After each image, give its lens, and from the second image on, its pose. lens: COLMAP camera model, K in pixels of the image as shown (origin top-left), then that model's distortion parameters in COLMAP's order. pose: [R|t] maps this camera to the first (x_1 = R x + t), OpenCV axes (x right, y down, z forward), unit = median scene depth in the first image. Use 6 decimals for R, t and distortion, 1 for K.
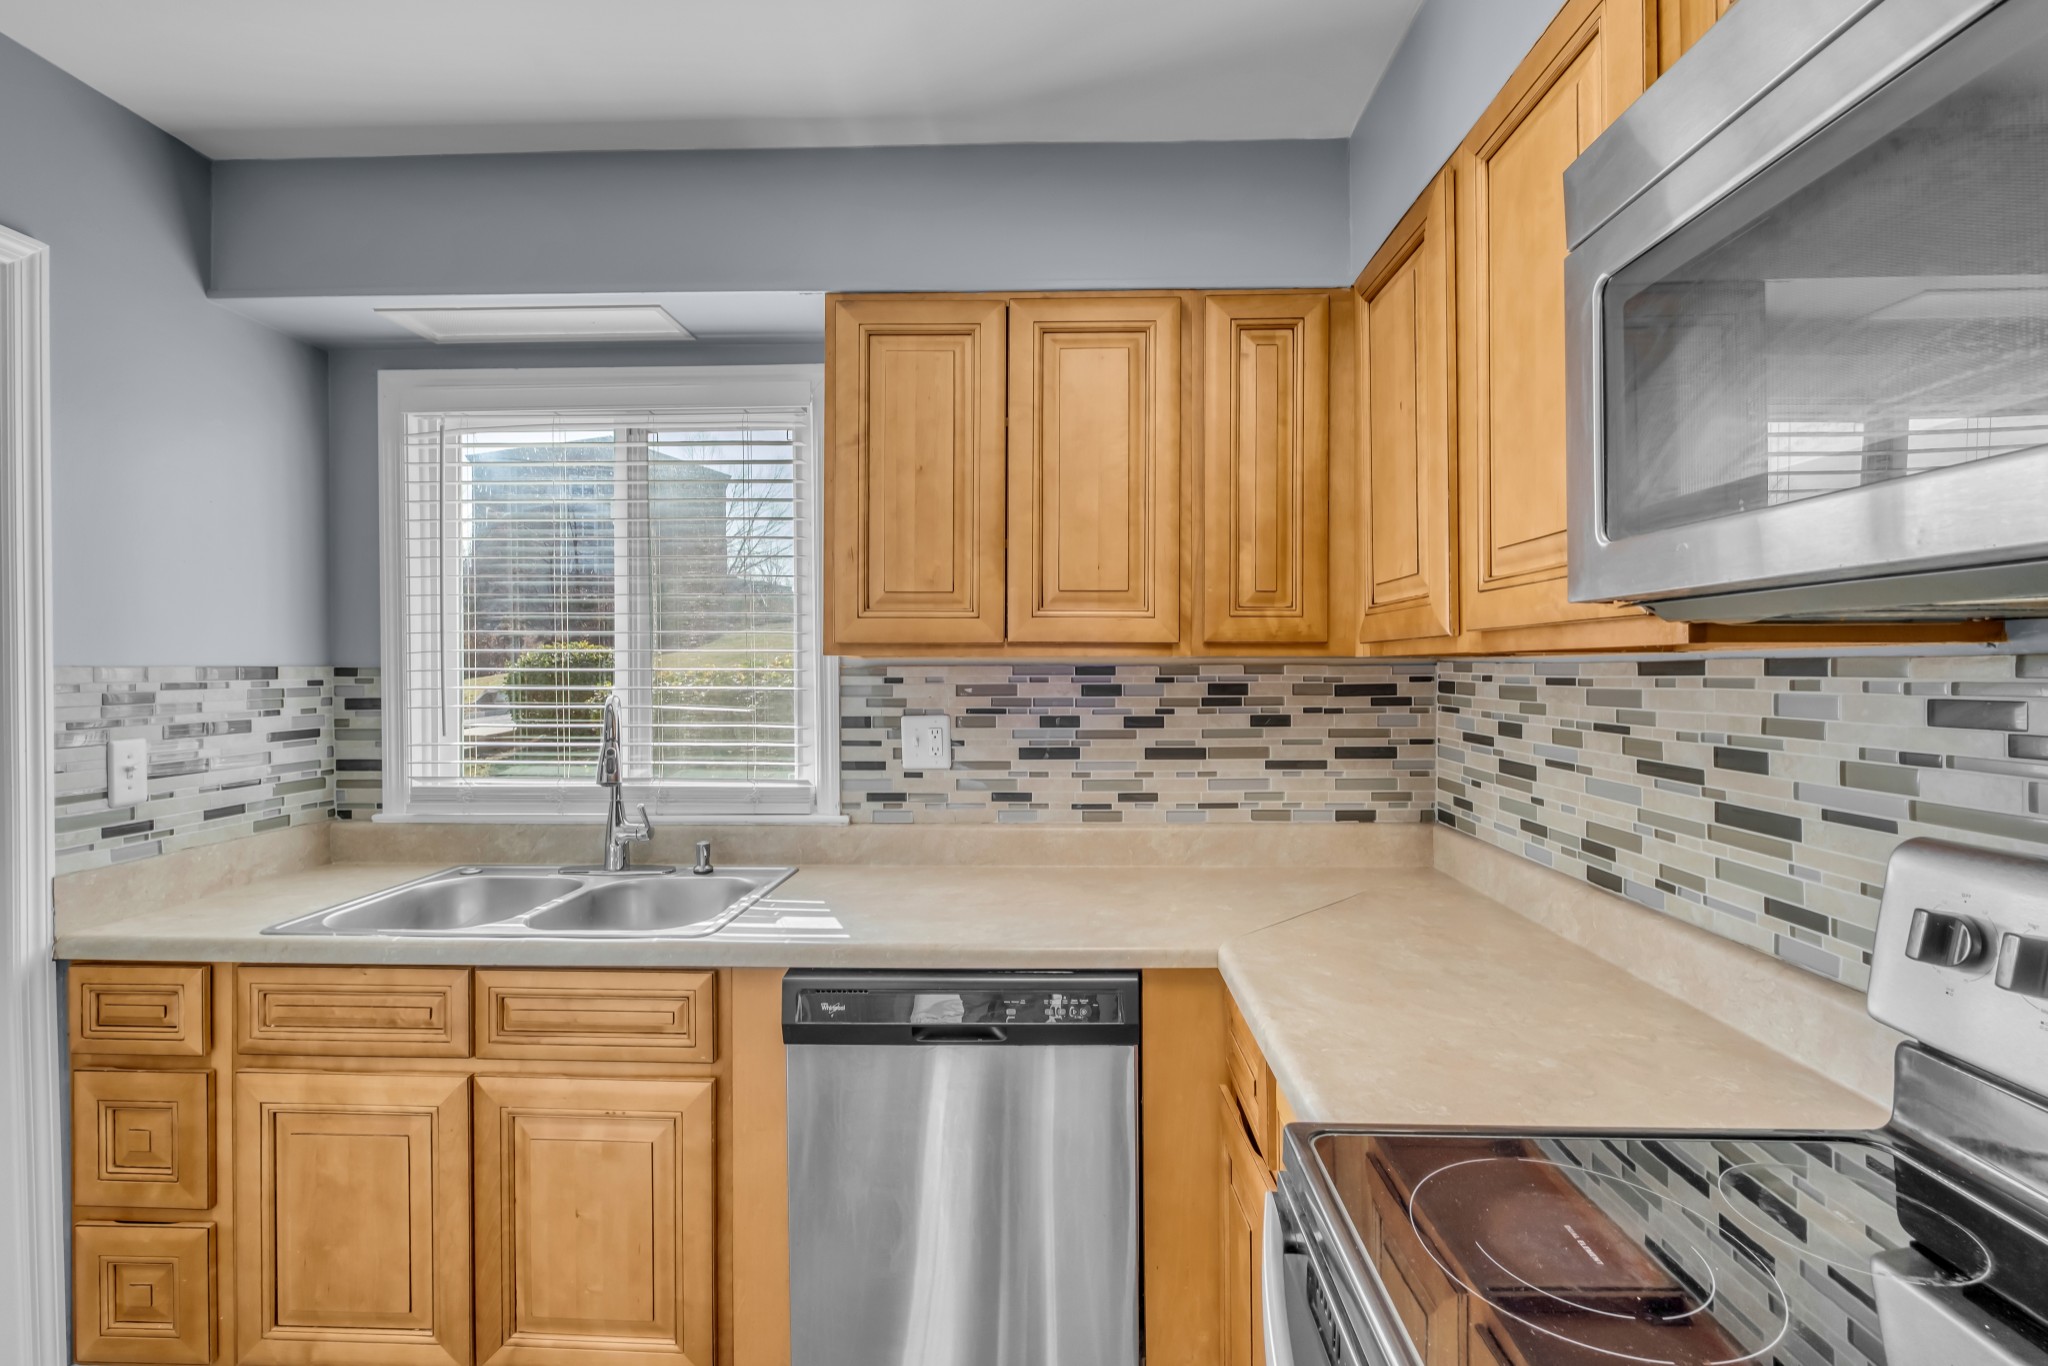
lens RADIAL K [[898.0, 0, 1043.1], [0, 898.0, 664.0], [0, 0, 1]] dist [-0.002455, -0.000060]
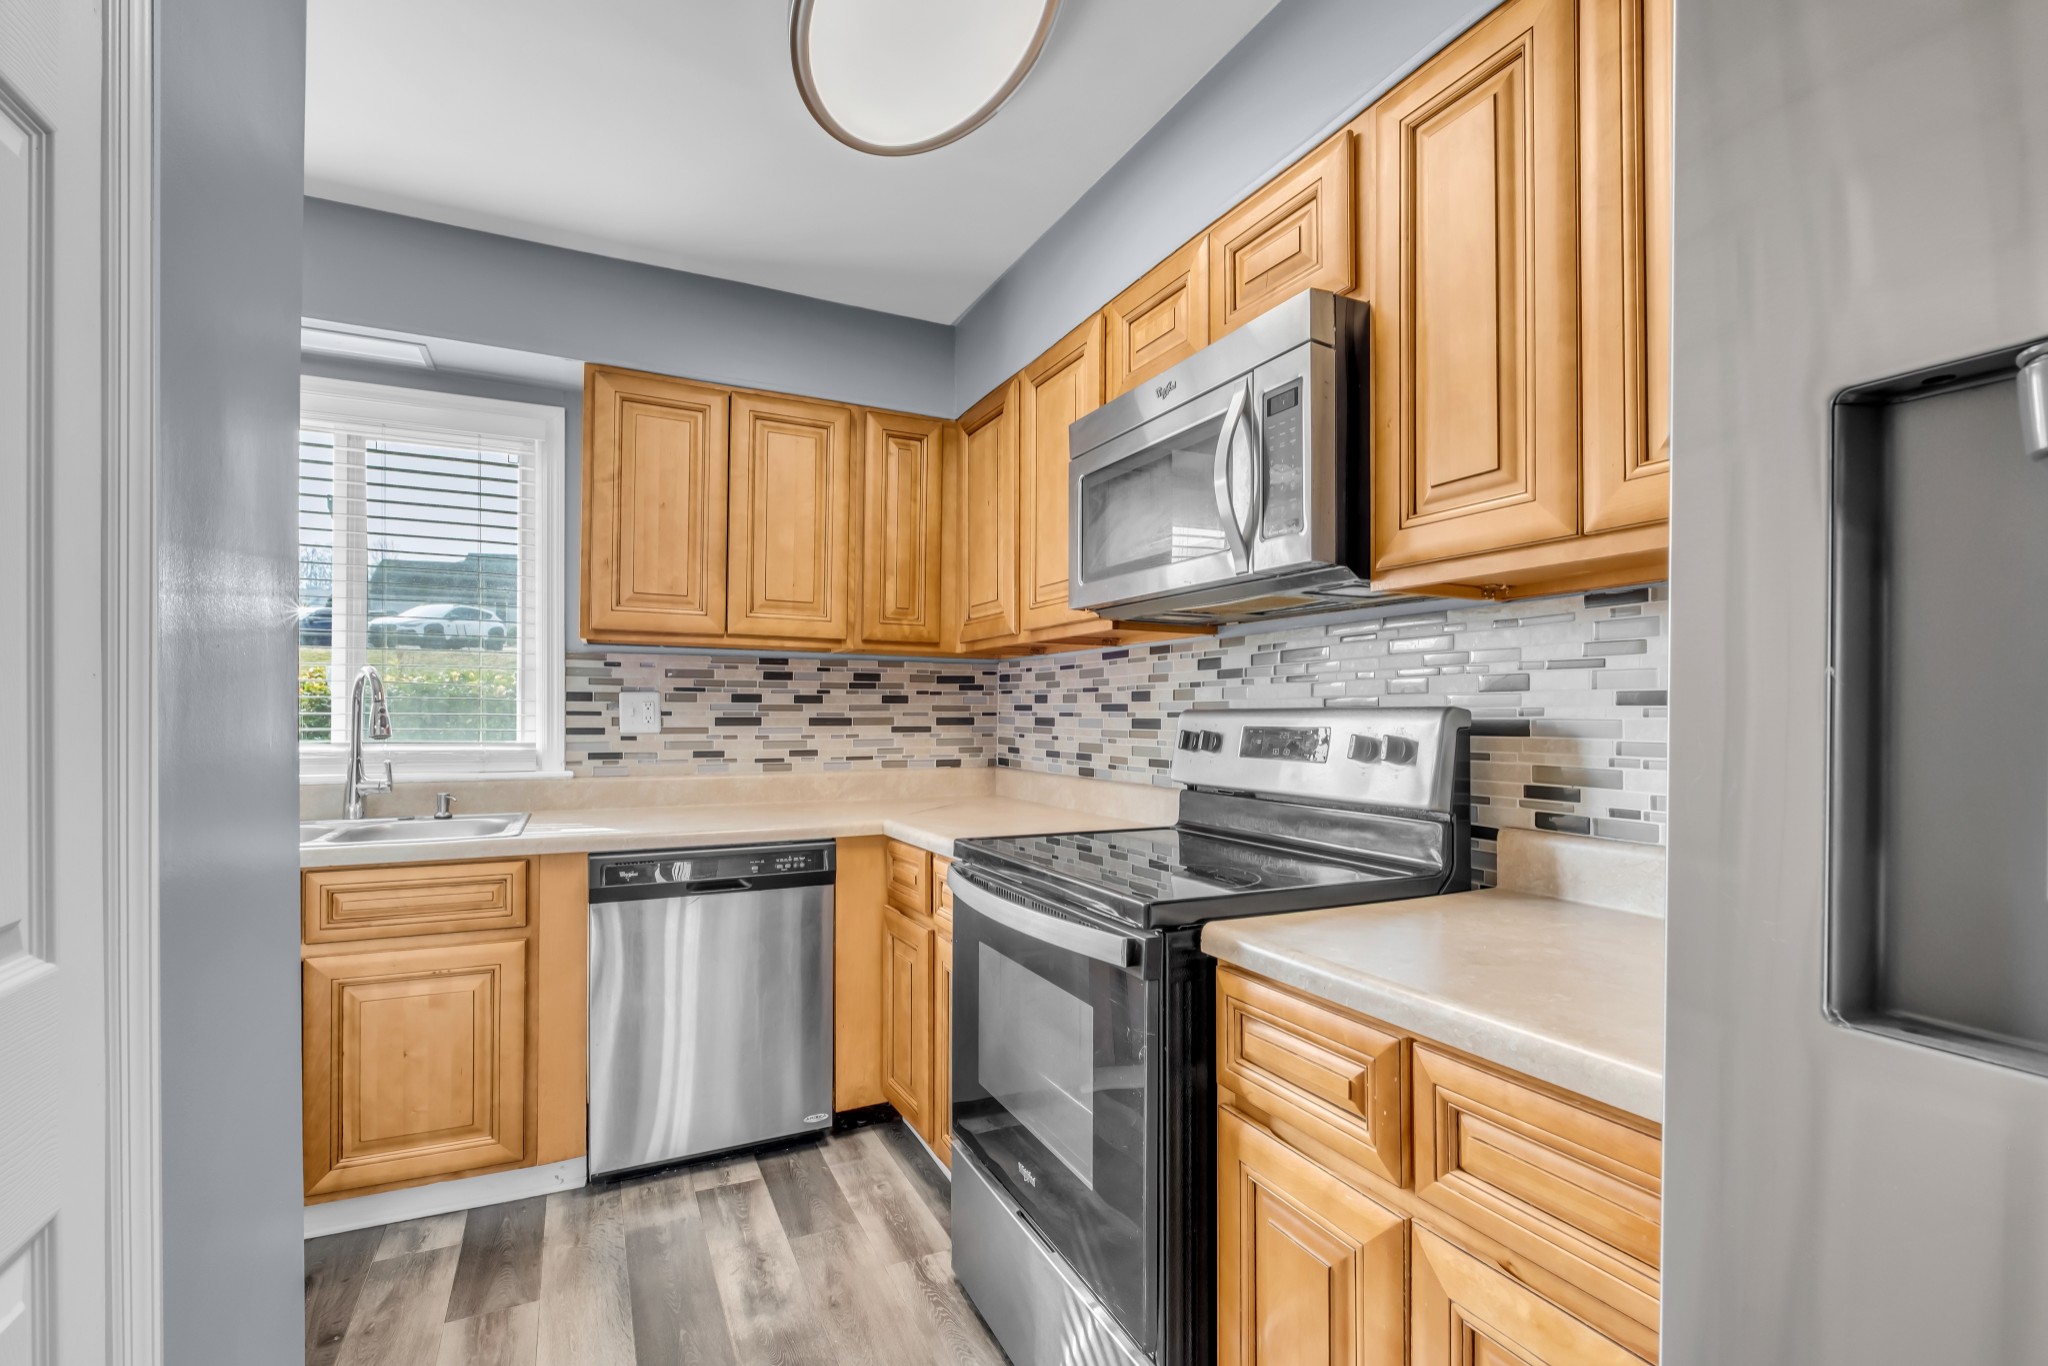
lens RADIAL K [[914.0, 0, 1027.9], [0, 914.0, 711.9], [0, 0, 1]] dist [-0.000469, -0.000043]
pose [[0.888988, 0.006351, 0.457887, -0.278638], [-0.009506, 0.999944, 0.004585, 0.088105], [-0.457833, -0.008429, 0.888998, -0.499195]]
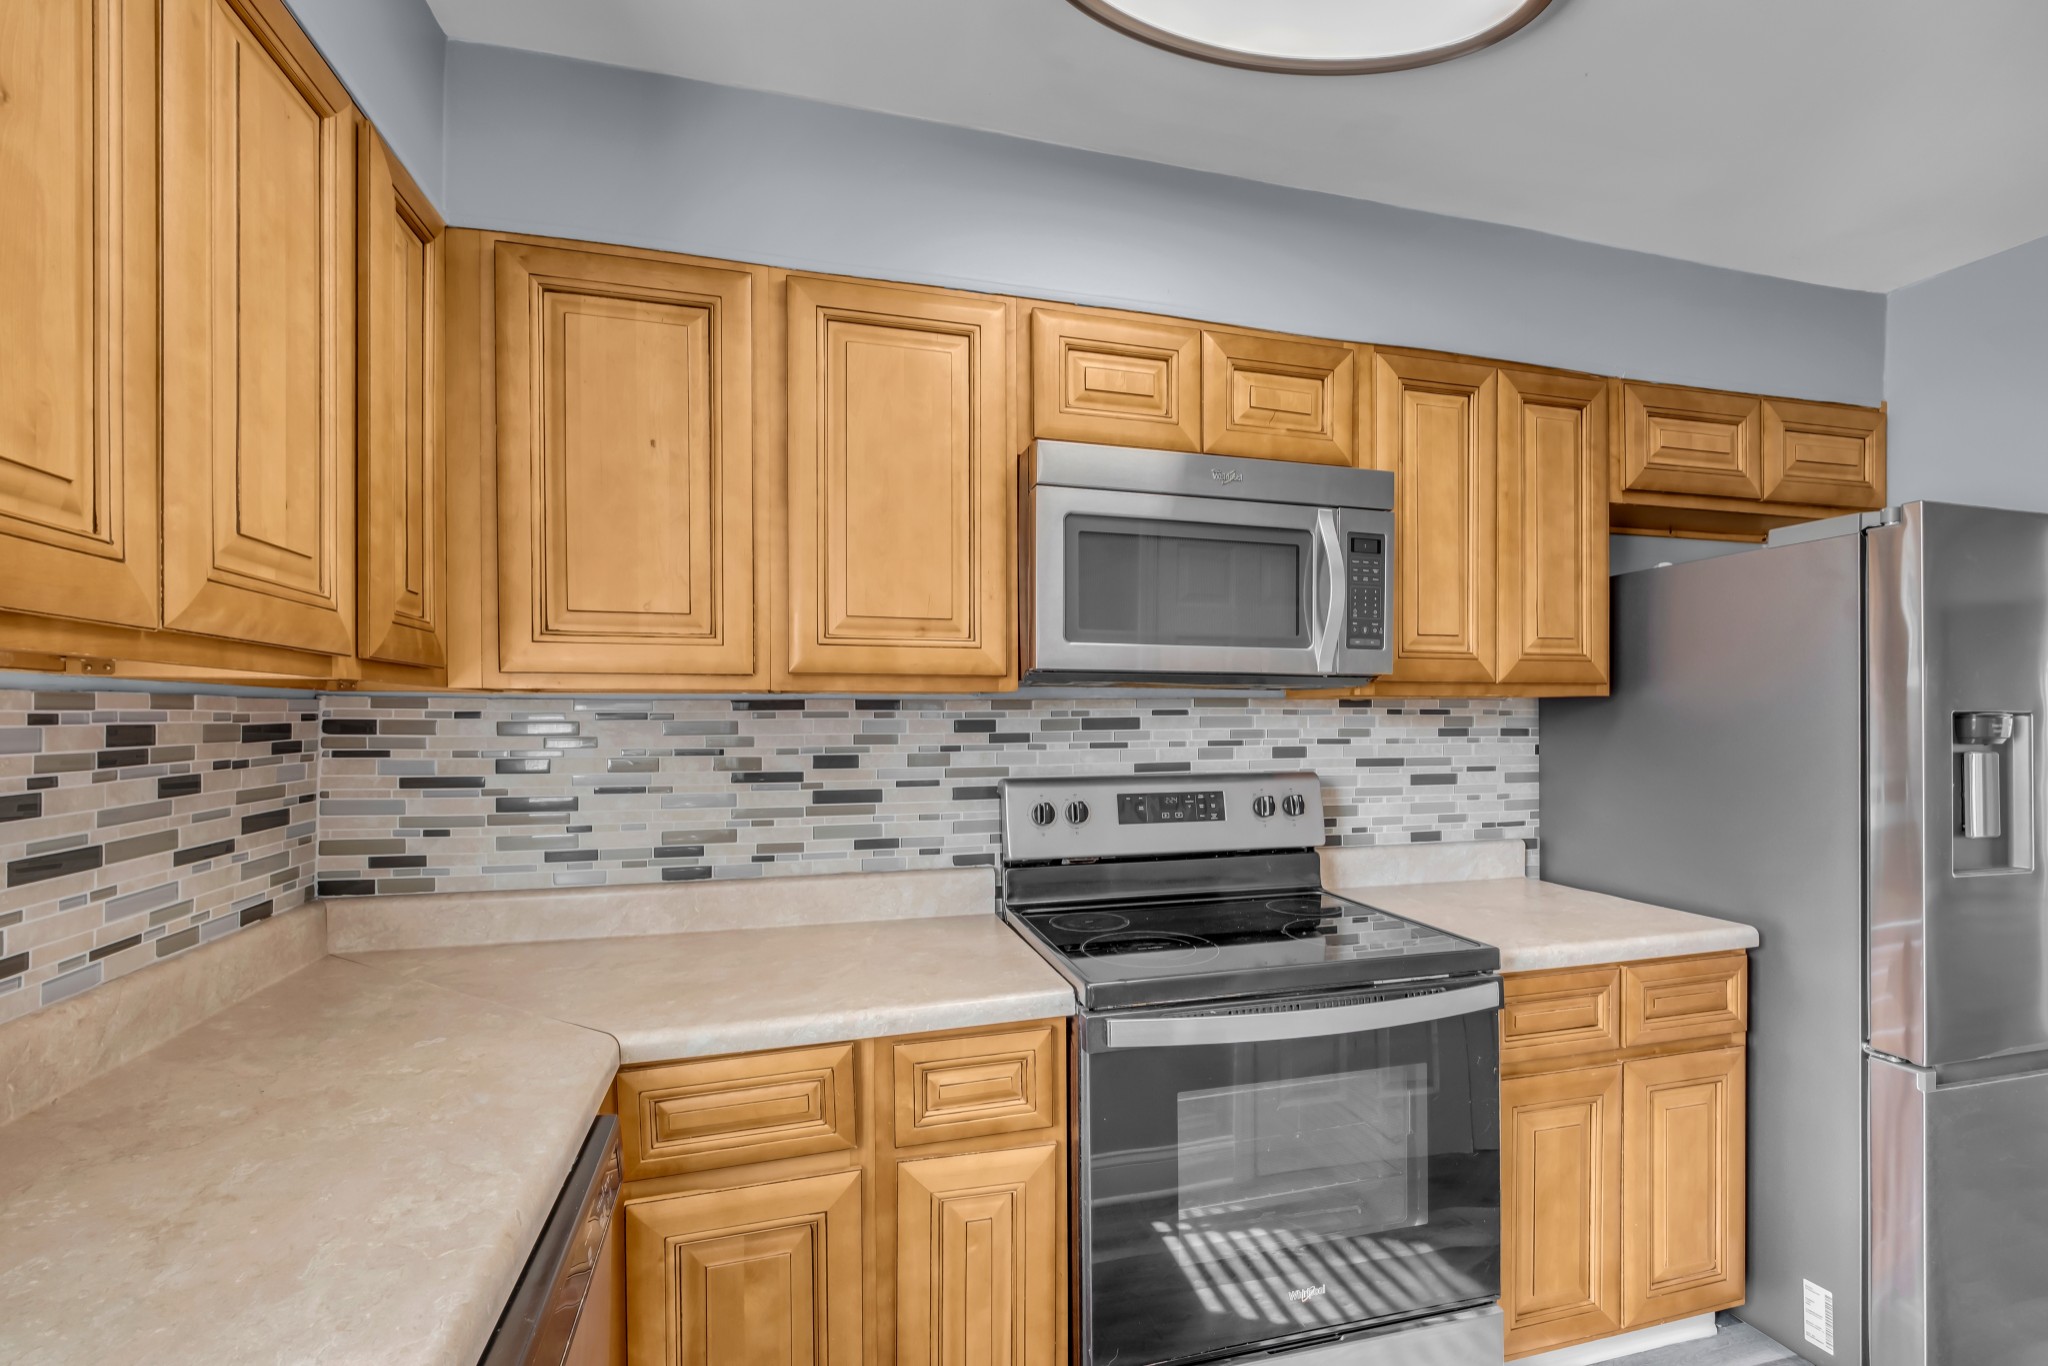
lens RADIAL K [[914.0, 0, 1027.9], [0, 914.0, 711.9], [0, 0, 1]] dist [-0.000469, -0.000043]
pose [[-0.286606, 0.006255, 0.958028, -0.594288], [-0.004810, 0.999957, -0.007968, 0.018023], [-0.958037, -0.006892, -0.286563, 0.739200]]
